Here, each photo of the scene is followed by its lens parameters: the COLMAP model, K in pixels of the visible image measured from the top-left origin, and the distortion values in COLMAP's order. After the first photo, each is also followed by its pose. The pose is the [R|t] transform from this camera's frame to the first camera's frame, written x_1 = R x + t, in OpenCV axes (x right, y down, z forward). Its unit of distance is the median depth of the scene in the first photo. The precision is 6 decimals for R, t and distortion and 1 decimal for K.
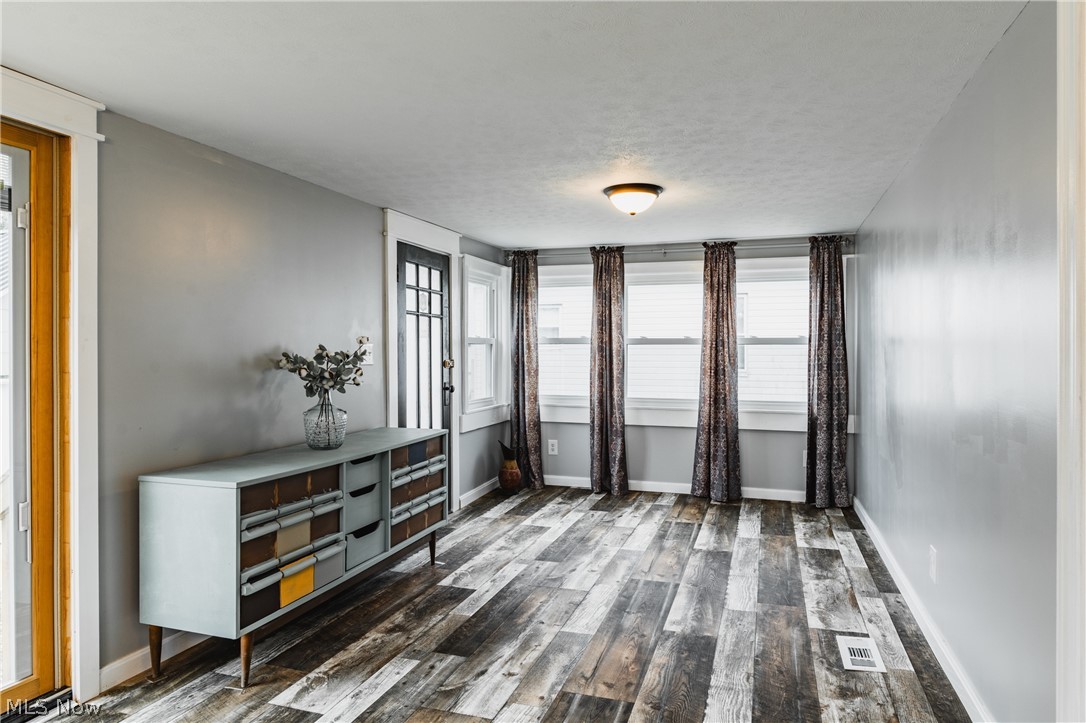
lens RADIAL K [[626.7, 0, 559.9], [0, 626.7, 449.3], [0, 0, 1]] dist [0.006230, -0.000276]
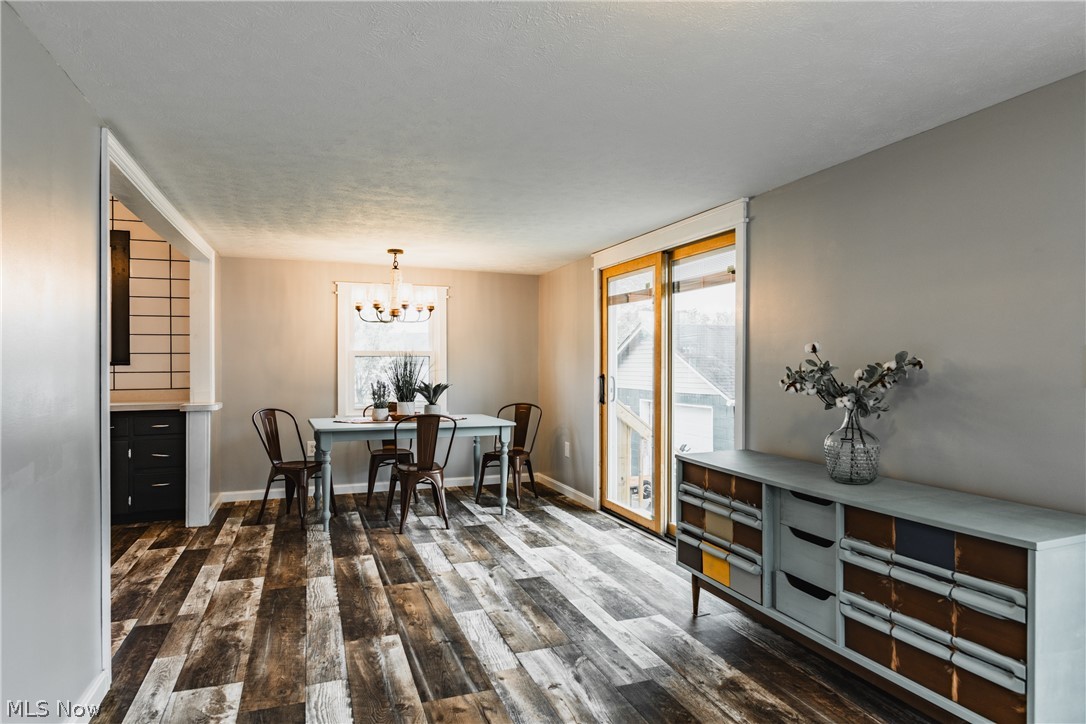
lens RADIAL K [[626.7, 0, 545.3], [0, 626.7, 366.0], [0, 0, 1]] dist [0.006230, -0.000276]
pose [[-0.778243, -0.000092, -0.627964, 0.605324], [-0.102177, 0.986692, 0.126484, -0.288835], [0.619595, 0.162599, -0.767895, 1.817107]]
